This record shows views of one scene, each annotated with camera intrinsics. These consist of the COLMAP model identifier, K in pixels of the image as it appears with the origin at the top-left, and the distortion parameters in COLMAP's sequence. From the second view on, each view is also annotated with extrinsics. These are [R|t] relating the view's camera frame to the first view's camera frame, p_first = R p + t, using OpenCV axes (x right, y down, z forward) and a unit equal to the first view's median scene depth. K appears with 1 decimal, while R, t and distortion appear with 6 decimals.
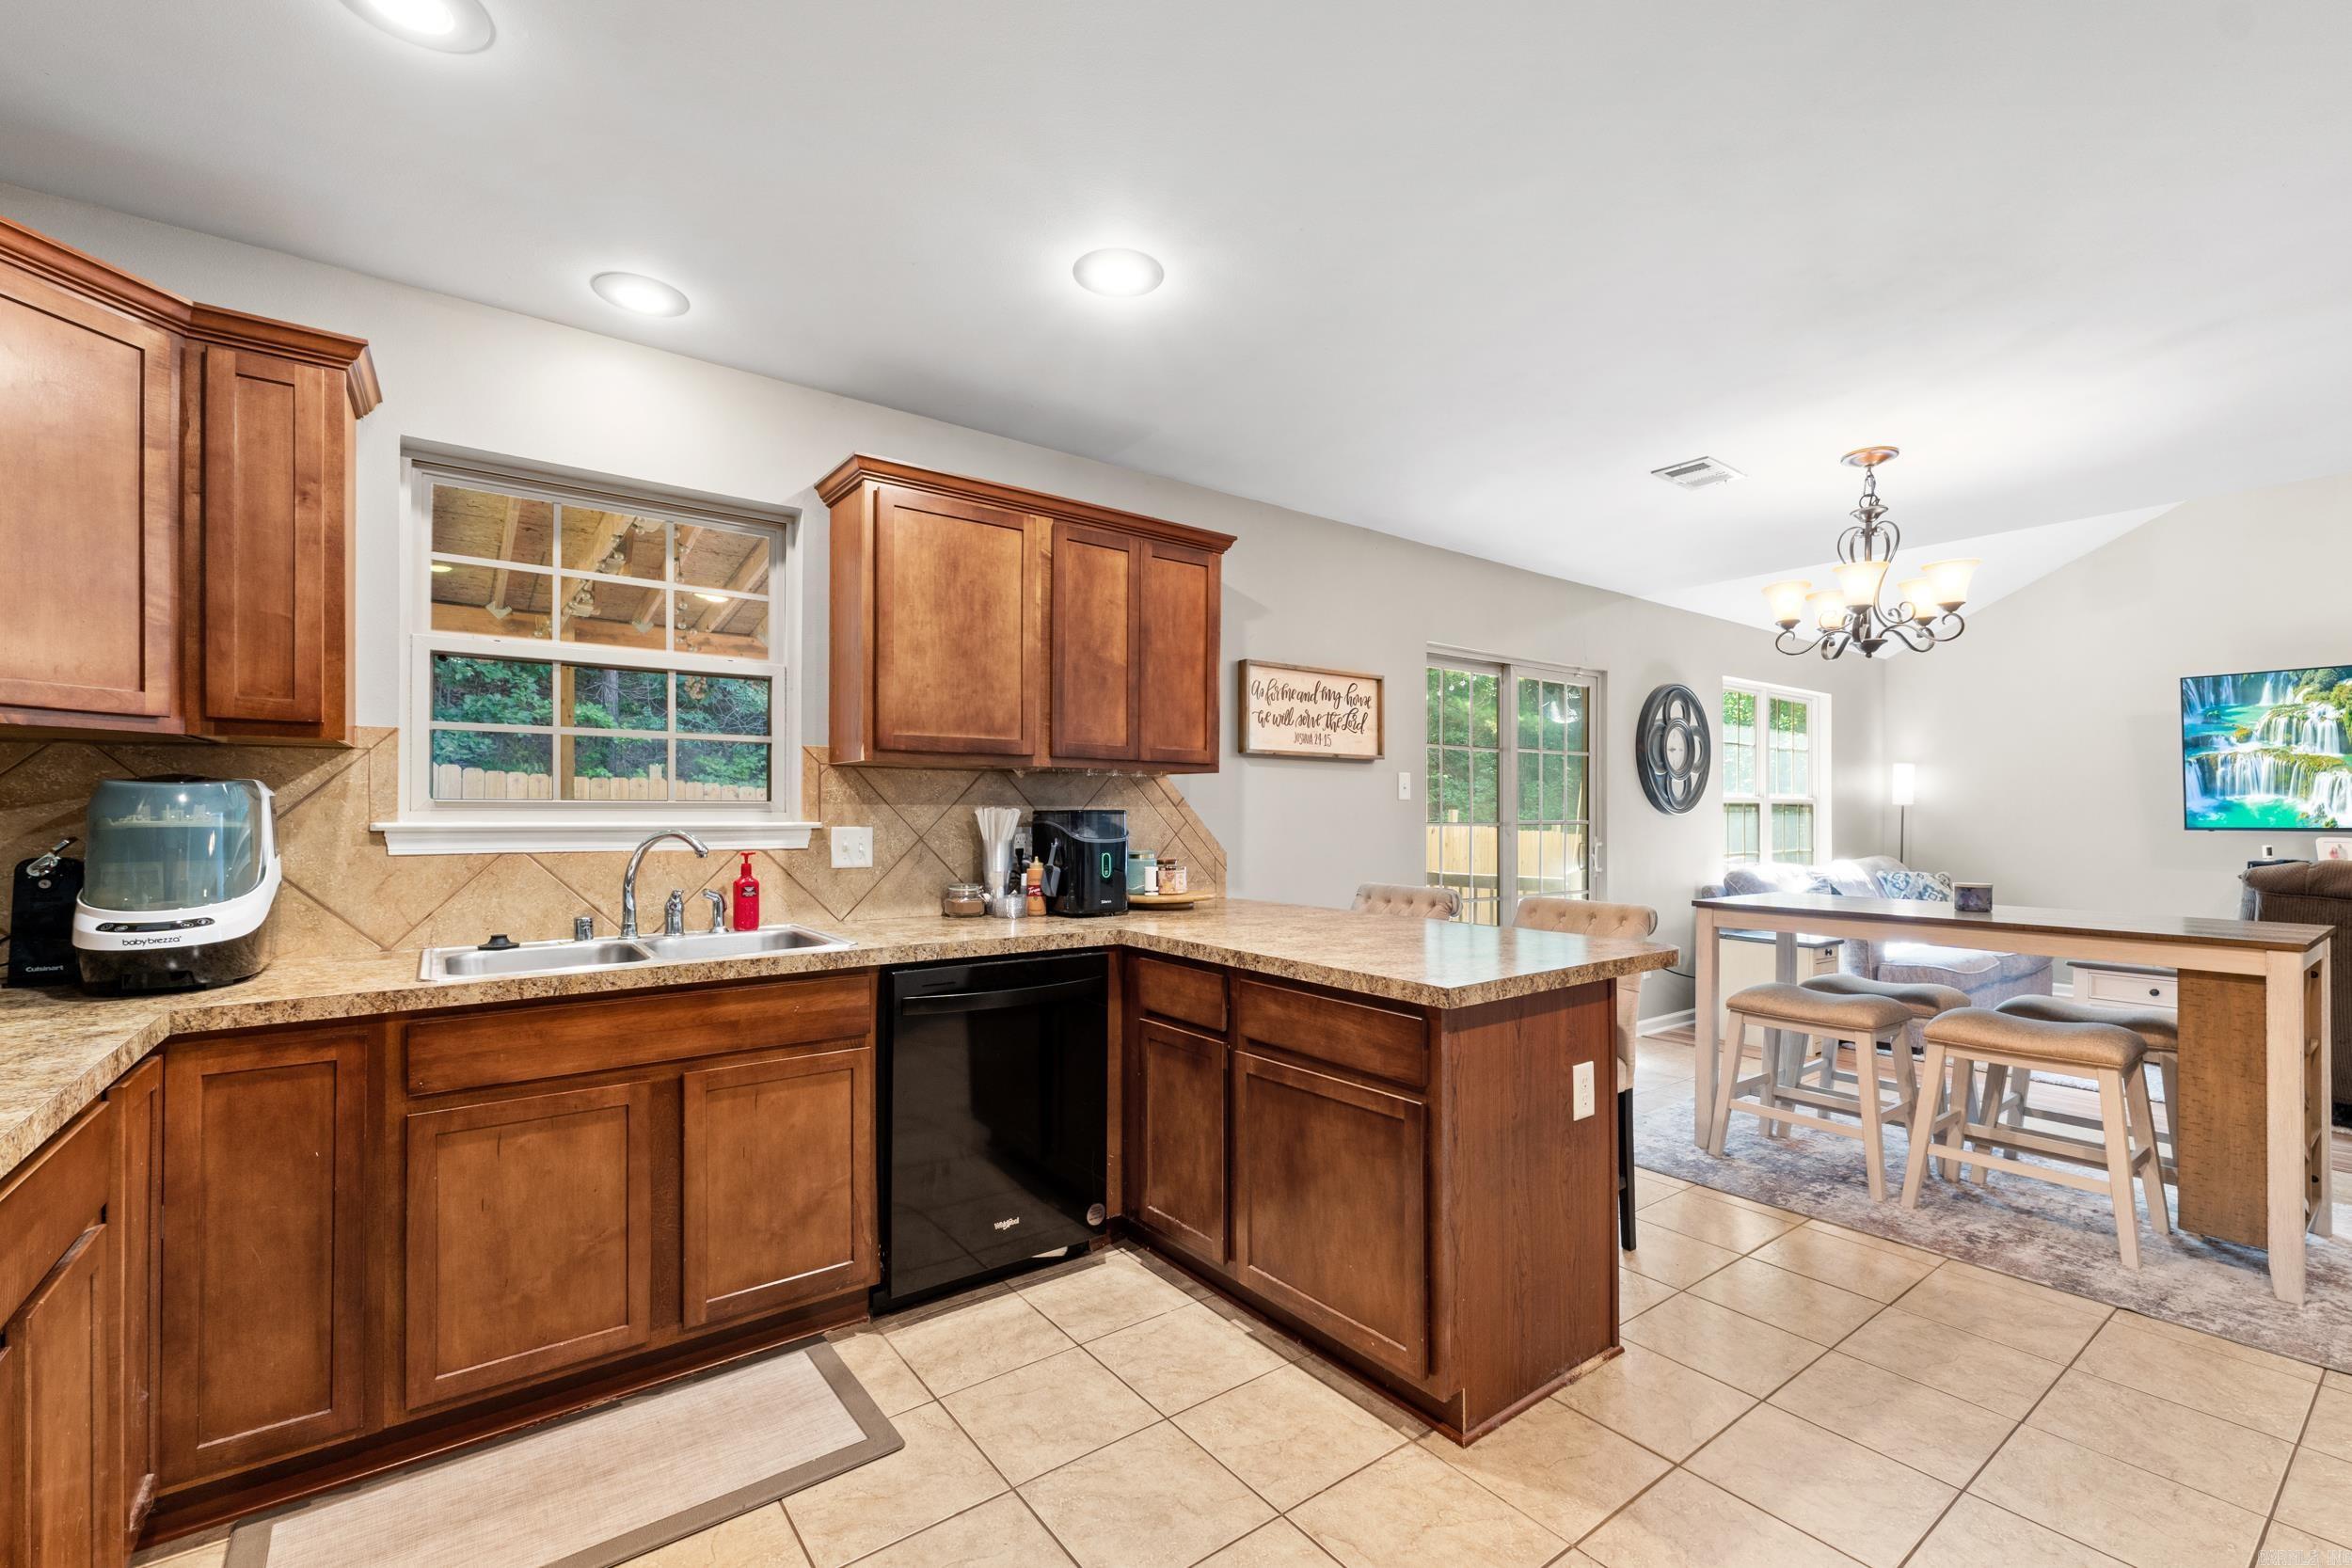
lens RADIAL K [[1001.7, 0, 1191.8], [0, 1001.7, 811.2], [0, 0, 1]] dist [0.002881, 0.000446]
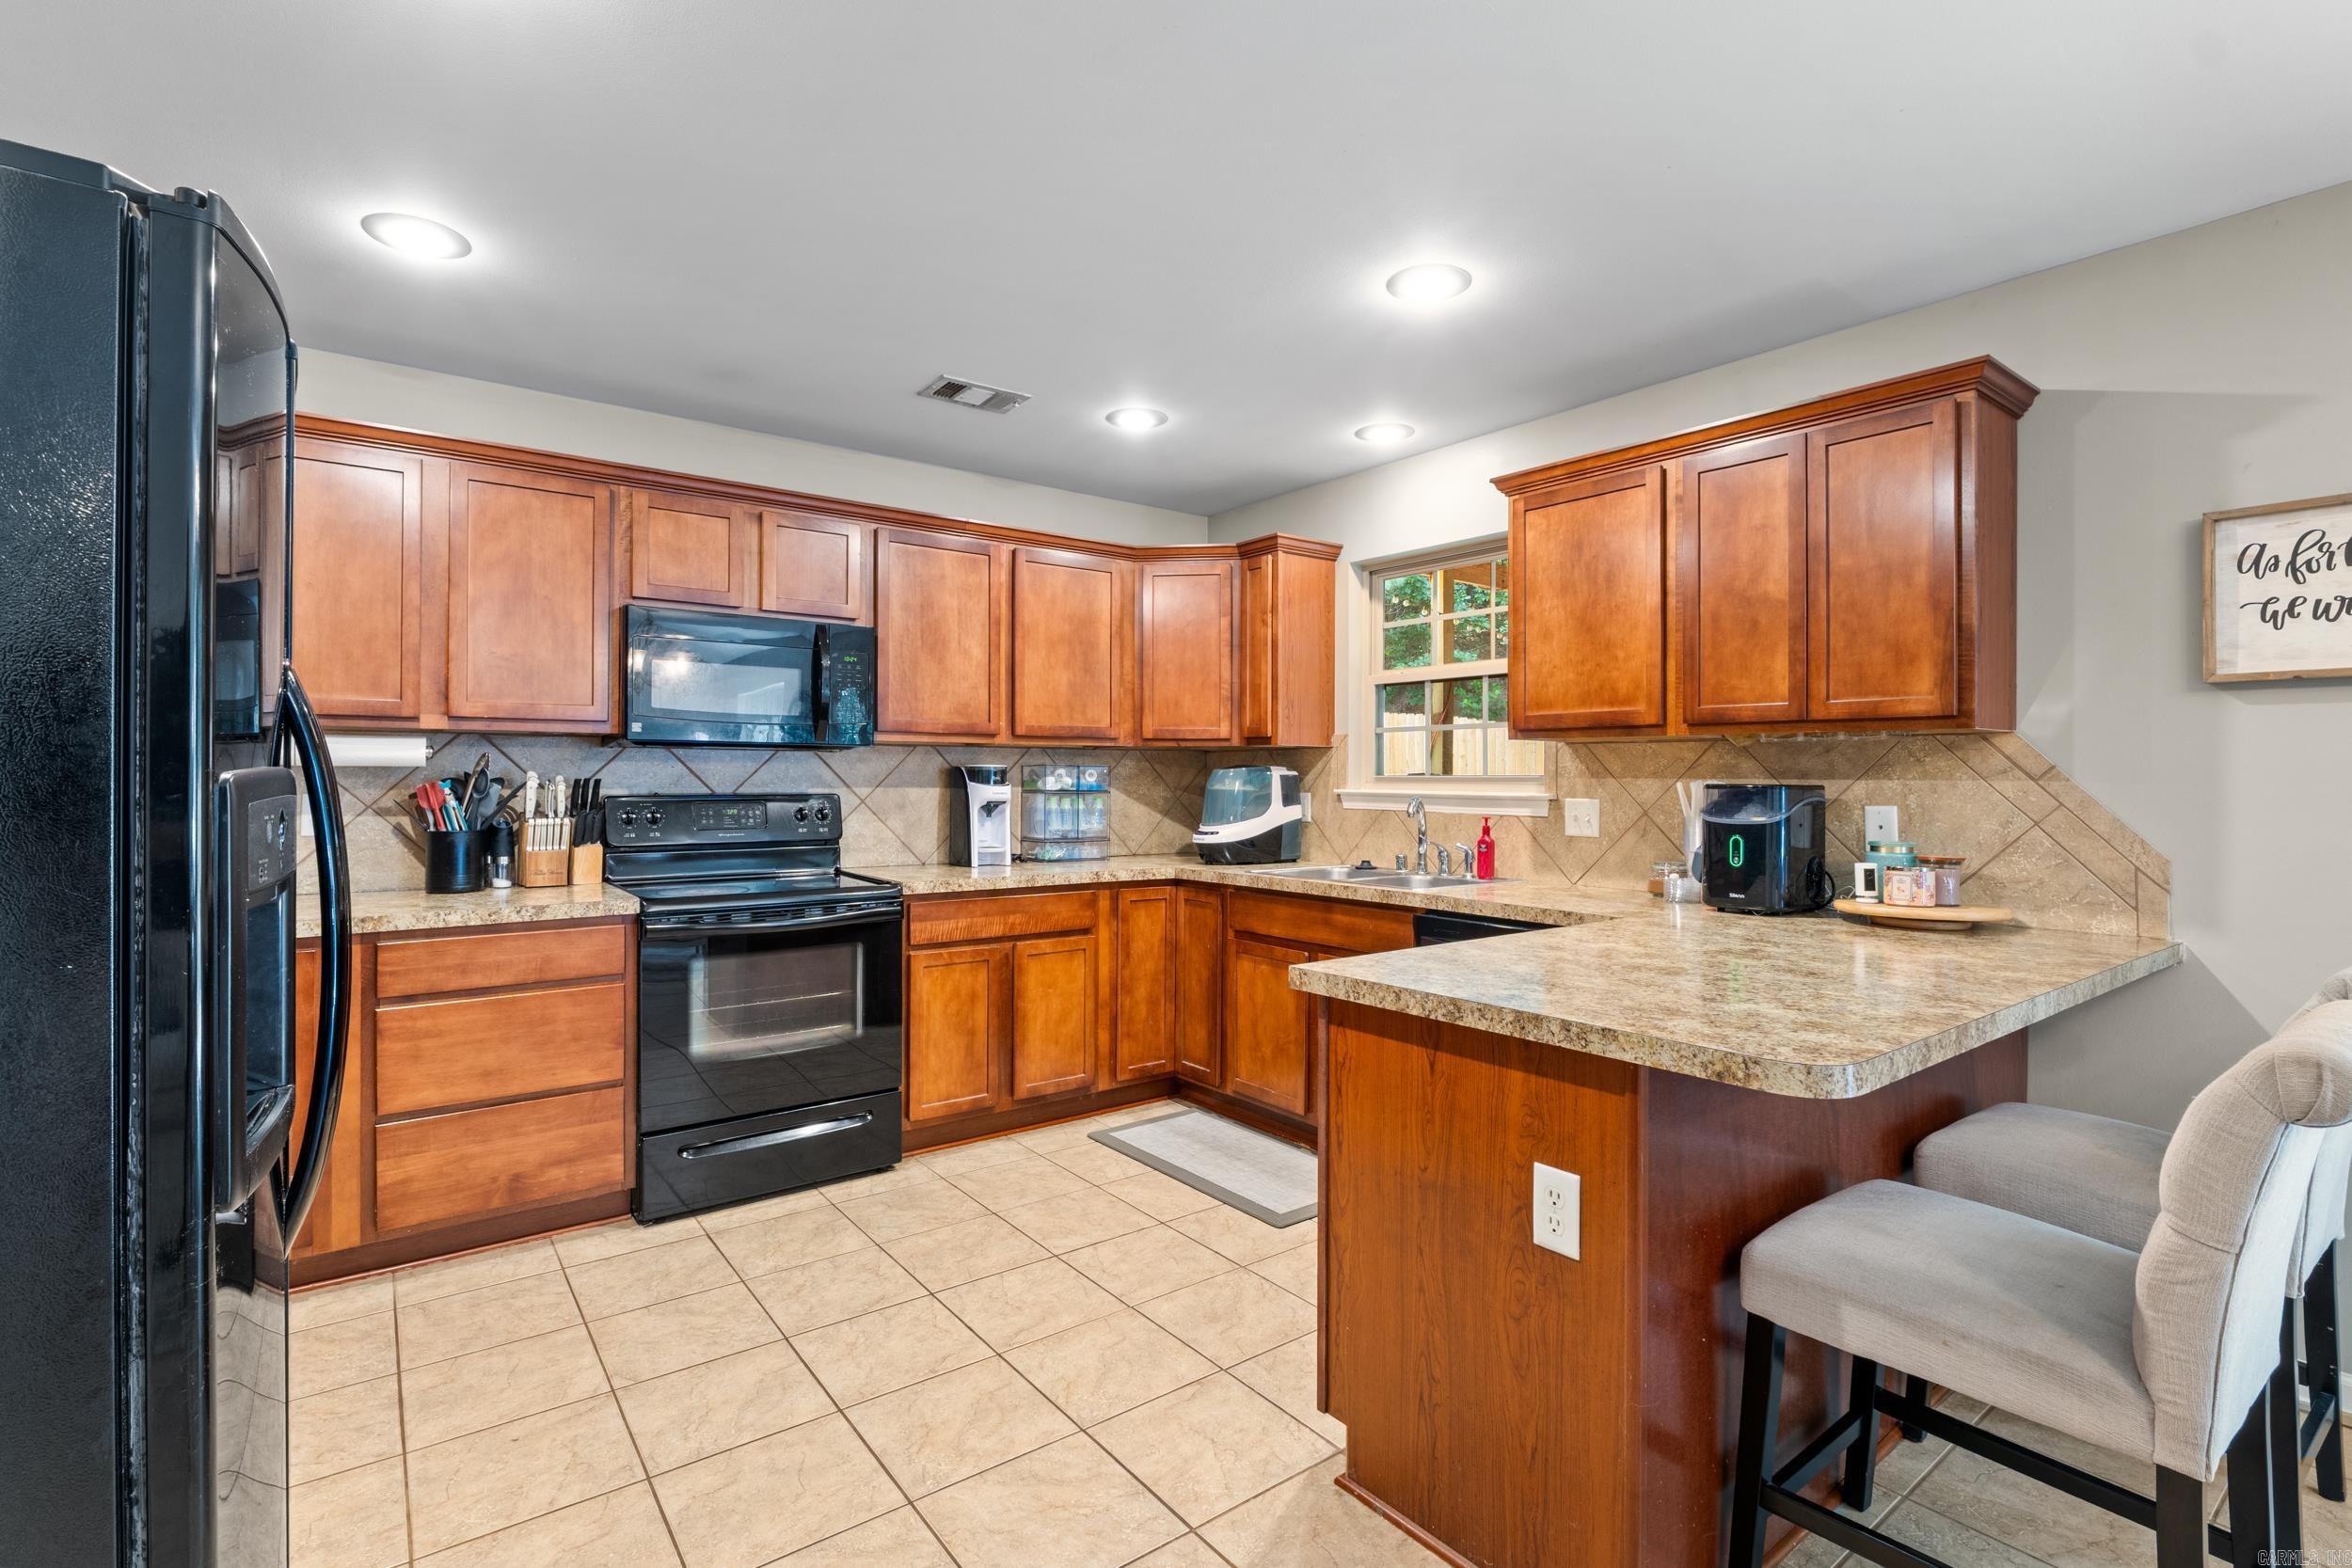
lens RADIAL K [[1079.7, 0, 1181.5], [0, 1079.7, 767.8], [0, 0, 1]] dist [-0.014623, 0.000382]
pose [[0.001885, -0.012023, -0.999926, 0.890085], [-0.005878, 0.999910, -0.012034, -0.001521], [0.999981, 0.005901, 0.001814, 0.606882]]
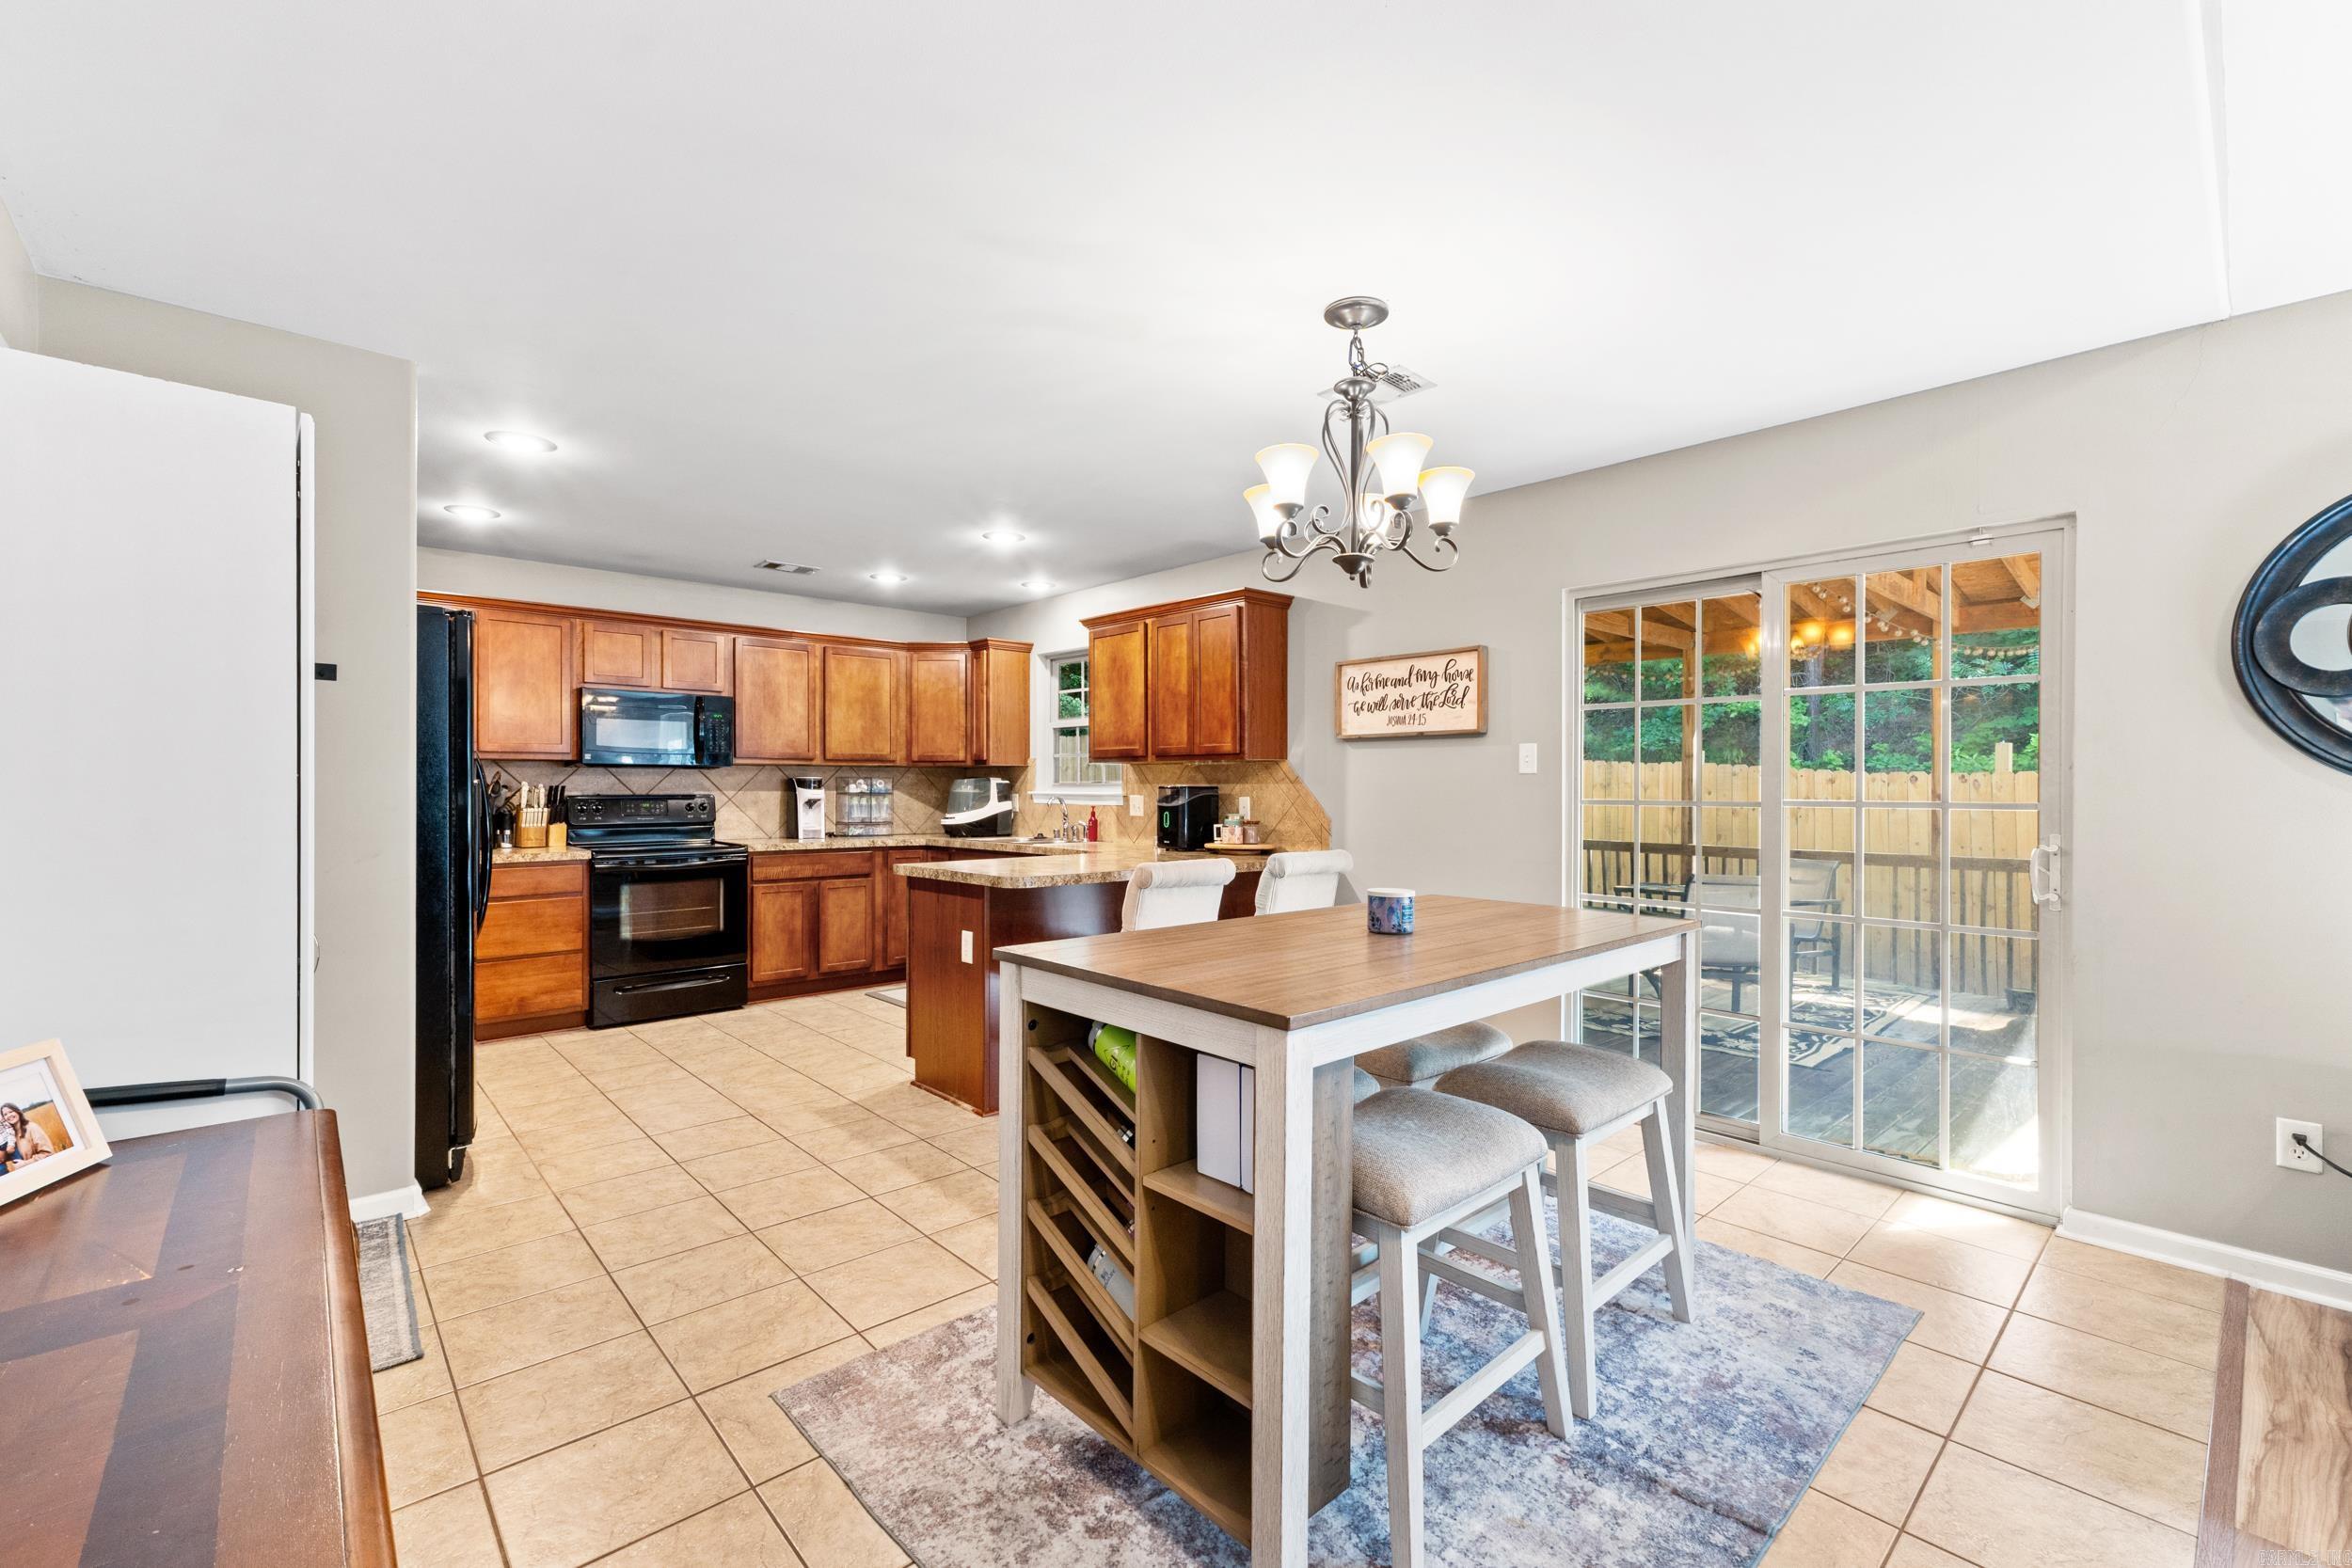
lens RADIAL K [[989.4, 0, 1176.0], [0, 989.4, 784.0], [0, 0, 1]] dist [0.010312, 0.000146]
pose [[0.087039, -0.006511, -0.996184, 1.720761], [-0.002166, 0.999975, -0.006725, 0.006980], [0.996203, 0.002744, 0.087022, 0.977375]]
